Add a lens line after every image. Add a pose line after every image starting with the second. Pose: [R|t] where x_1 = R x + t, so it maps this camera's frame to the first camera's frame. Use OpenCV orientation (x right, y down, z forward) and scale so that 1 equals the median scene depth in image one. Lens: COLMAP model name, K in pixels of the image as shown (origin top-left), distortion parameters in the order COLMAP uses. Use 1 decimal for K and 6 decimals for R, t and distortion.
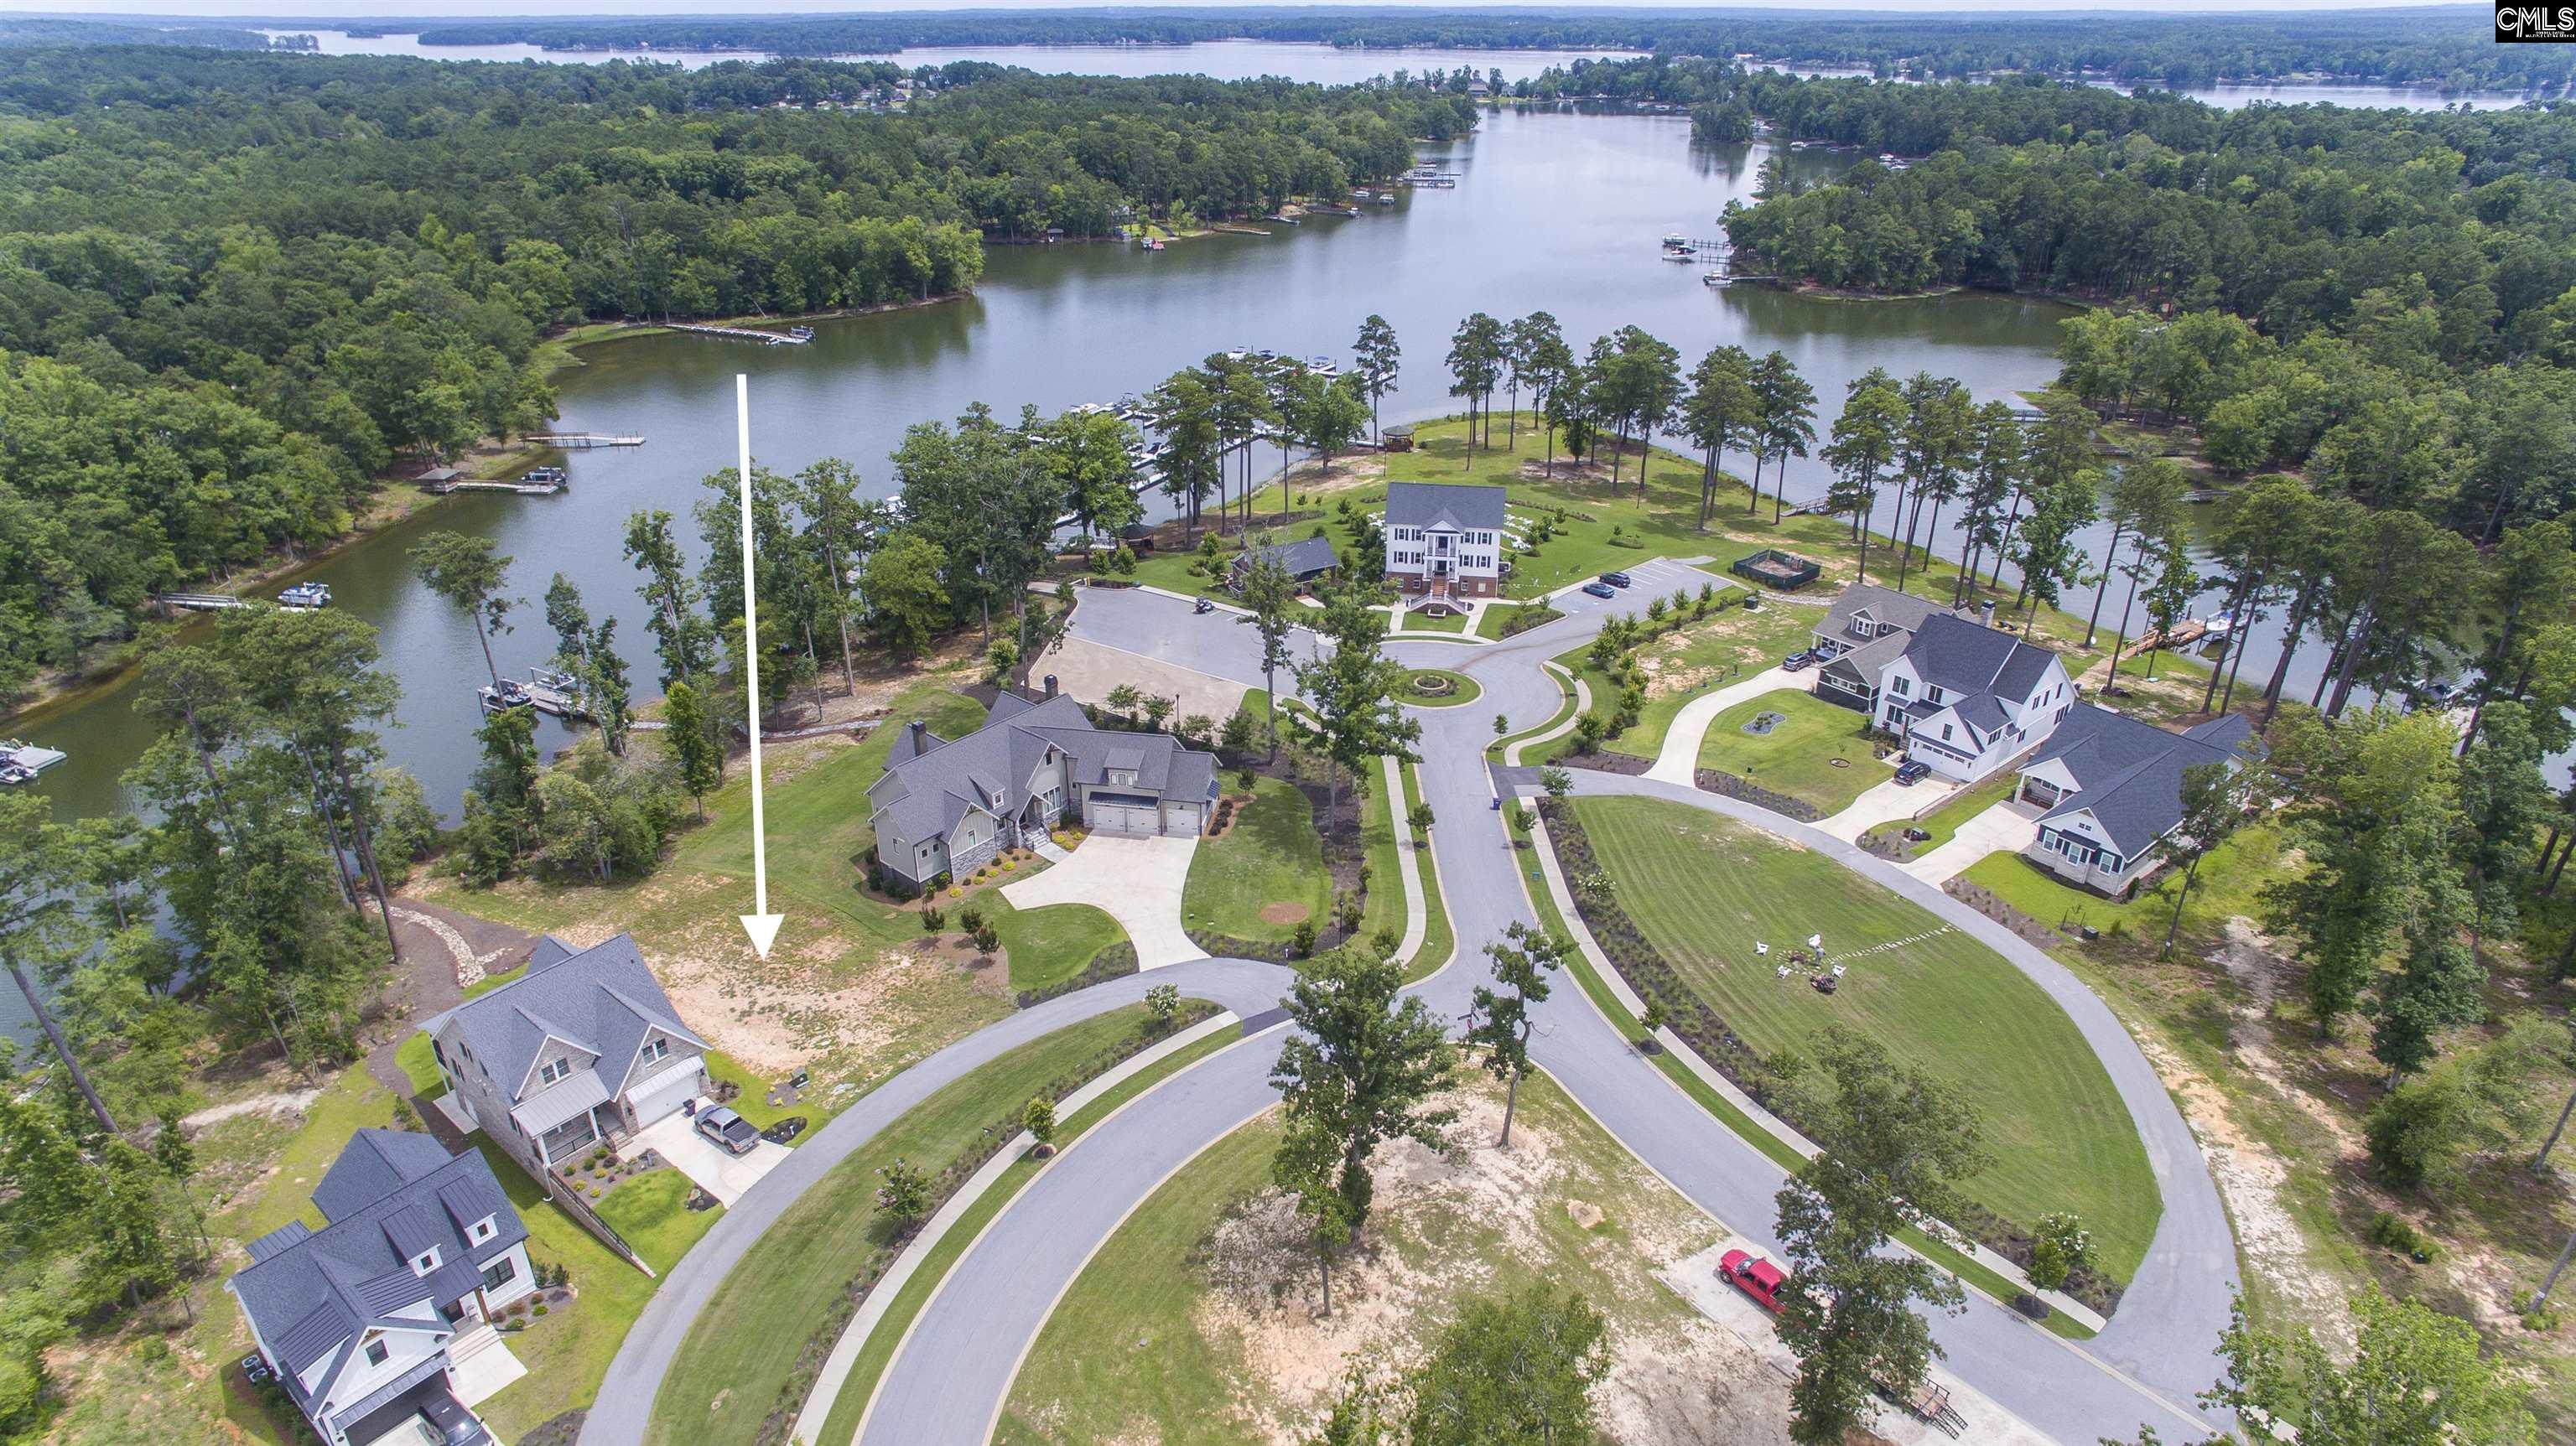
lens RADIAL K [[1504.3, 0, 1288.0], [0, 1504.3, 723.0], [0, 0, 1]] dist [-0.101760, 0.096357]
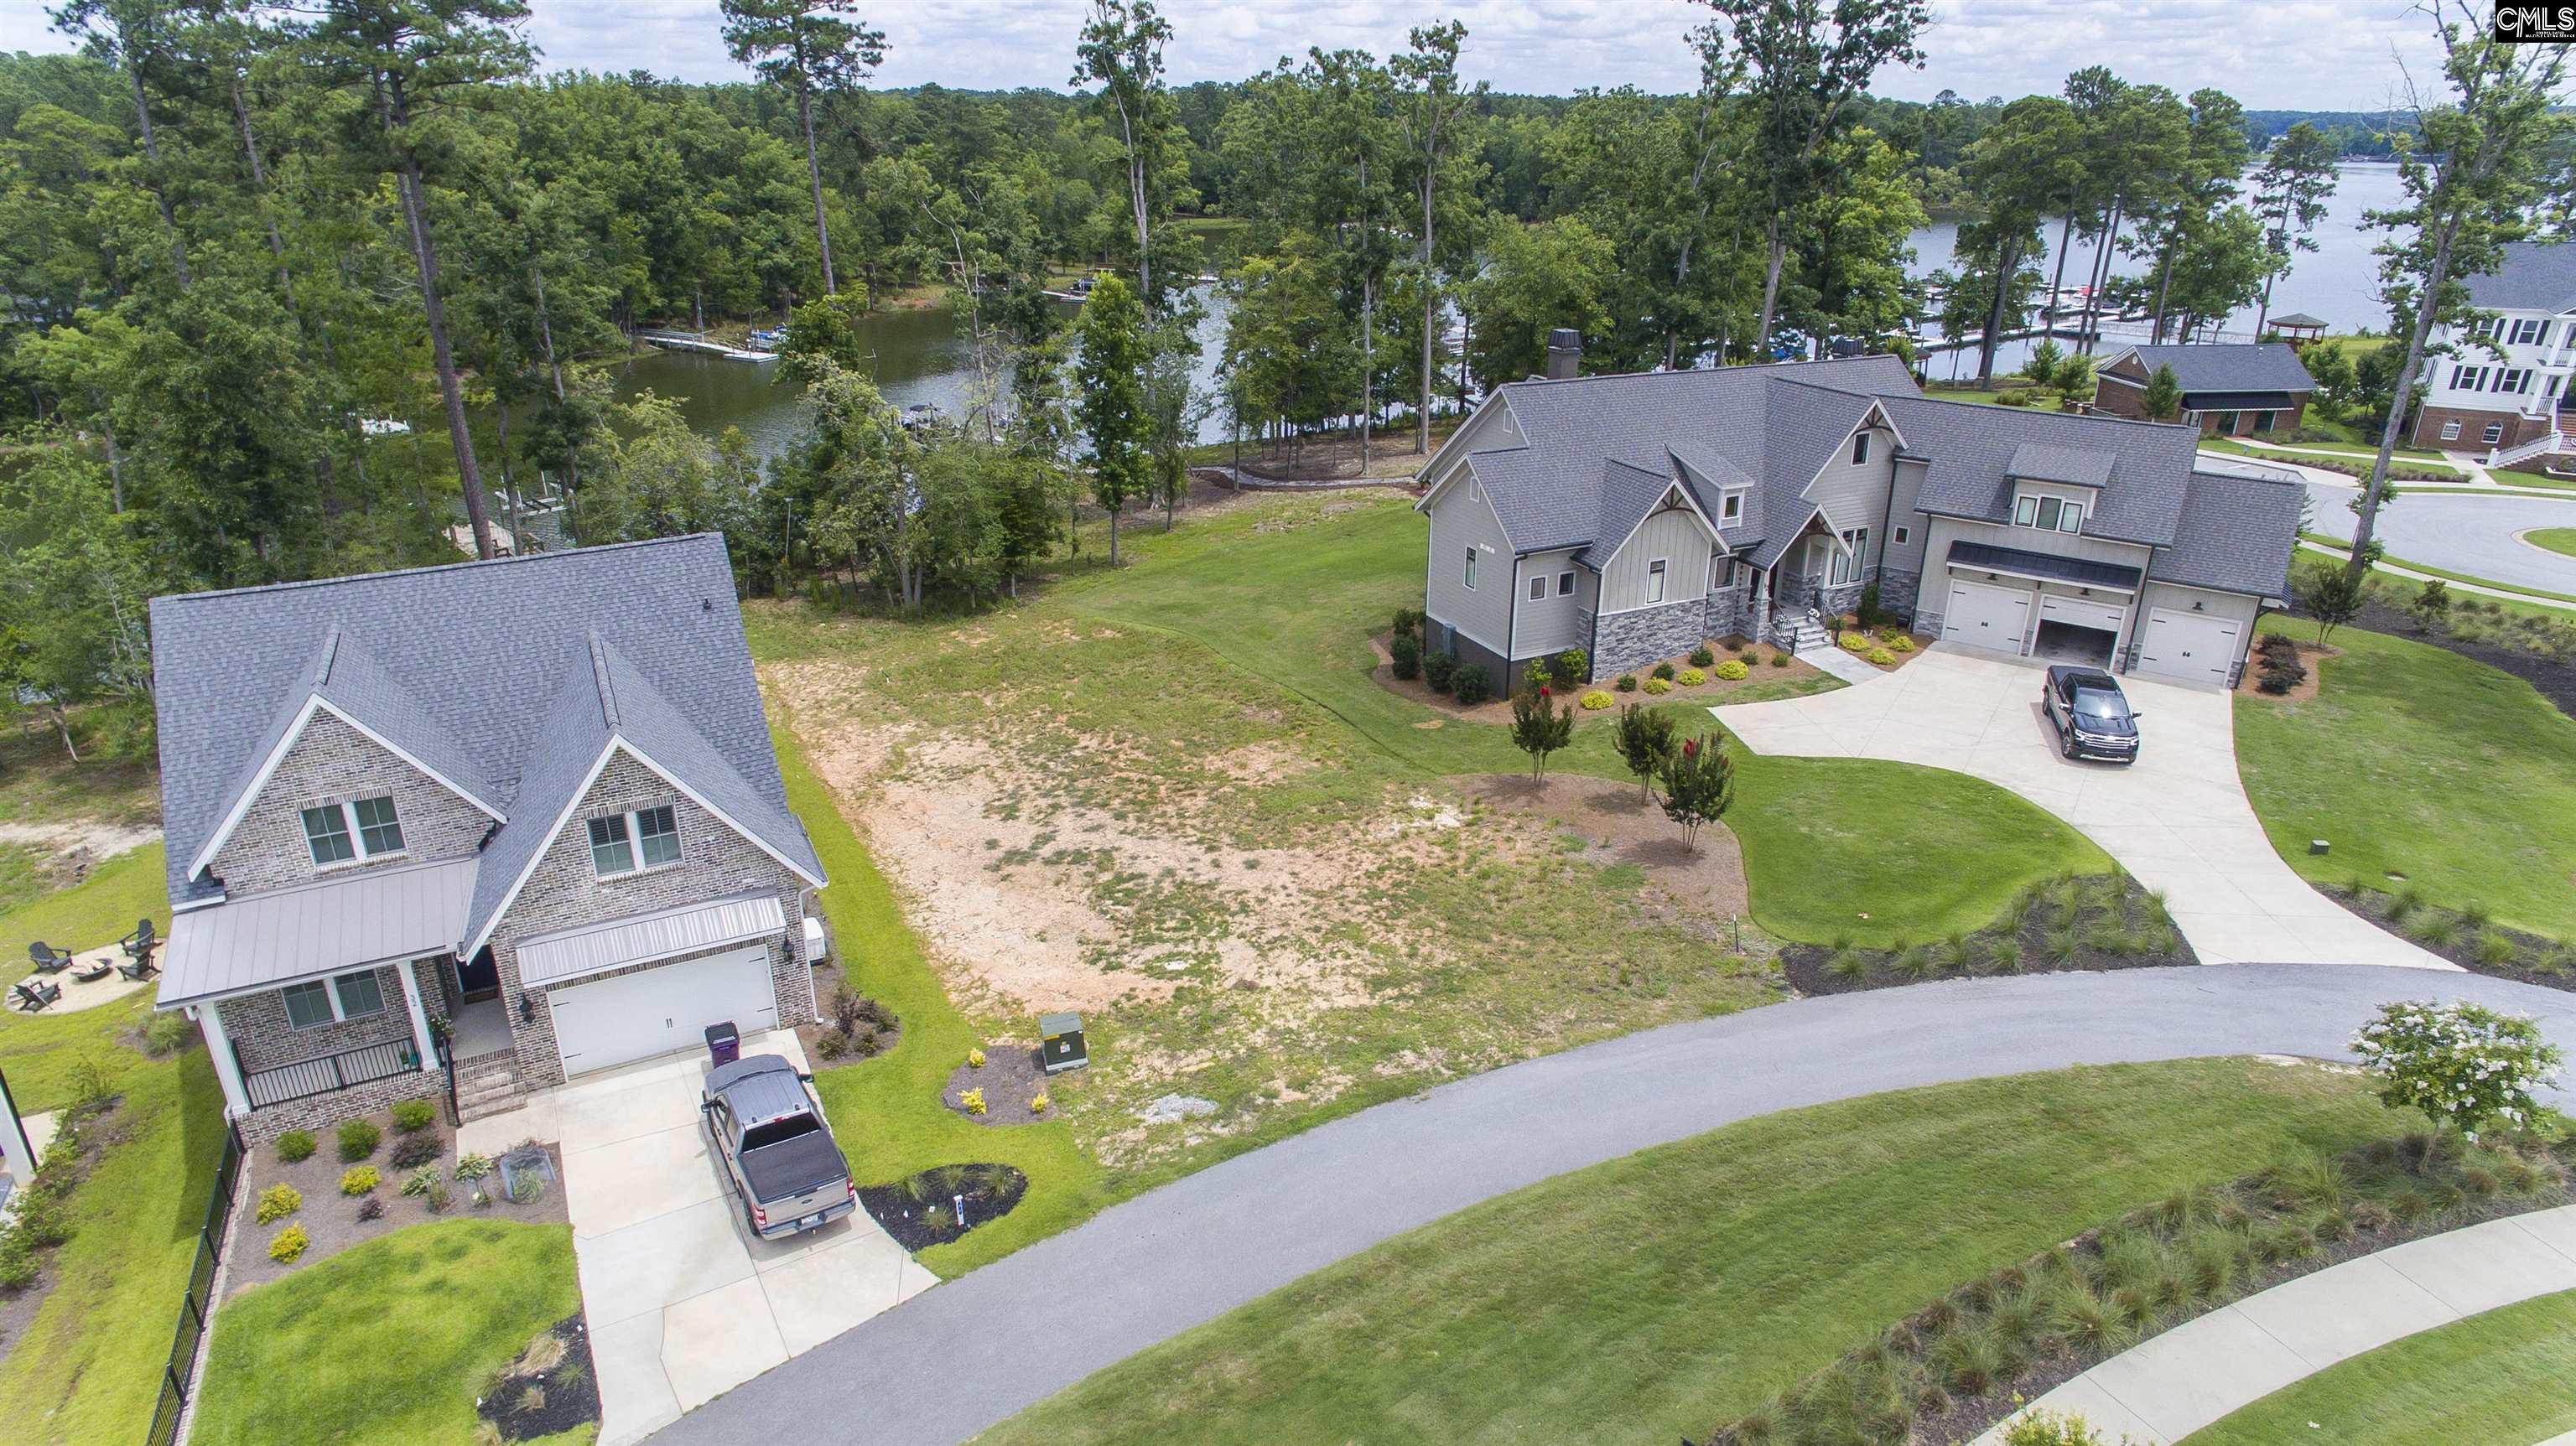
lens RADIAL K [[1504.3, 0, 1288.0], [0, 1504.3, 723.0], [0, 0, 1]] dist [-0.101760, 0.096357]
pose [[0.919660, 0.156829, -0.360042, -0.164004], [-0.178371, 0.983588, -0.027177, 0.155078], [0.349870, 0.089215, 0.932540, 0.642614]]
